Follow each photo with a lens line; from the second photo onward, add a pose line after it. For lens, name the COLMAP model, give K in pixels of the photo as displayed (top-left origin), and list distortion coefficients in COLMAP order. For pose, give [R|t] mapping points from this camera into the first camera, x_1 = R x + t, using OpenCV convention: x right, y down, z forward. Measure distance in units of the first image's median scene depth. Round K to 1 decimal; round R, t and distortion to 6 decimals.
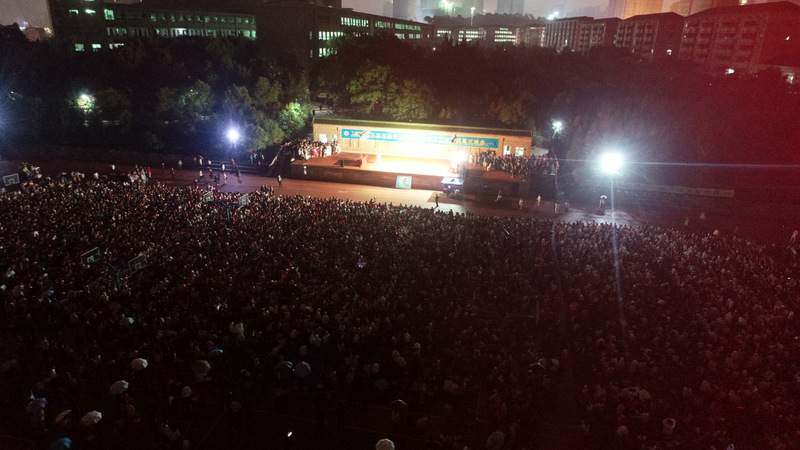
lens RADIAL K [[544.6, 0, 400.0], [0, 544.6, 225.0], [0, 0, 1]] dist [0.002904, 0.001333]
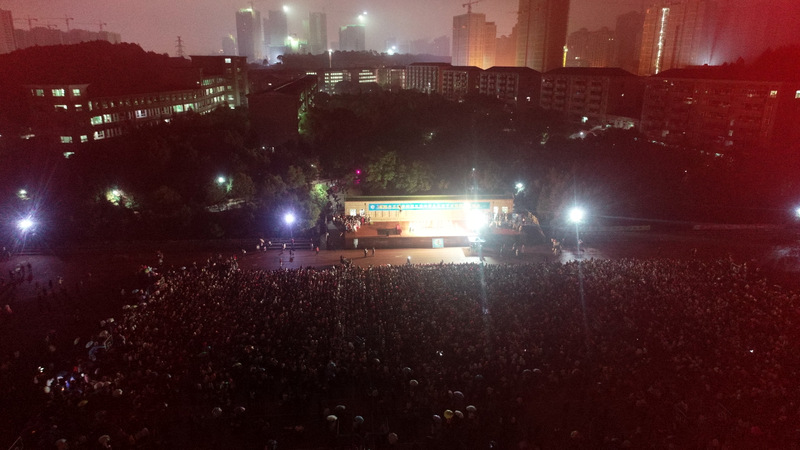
lens RADIAL K [[544.6, 0, 400.0], [0, 544.6, 225.0], [0, 0, 1]] dist [0.002904, 0.001333]
pose [[0.956297, -0.102783, 0.273736, -0.384665], [0.115019, 0.992940, -0.028987, -0.082558], [-0.268824, 0.059205, 0.961368, -0.226601]]
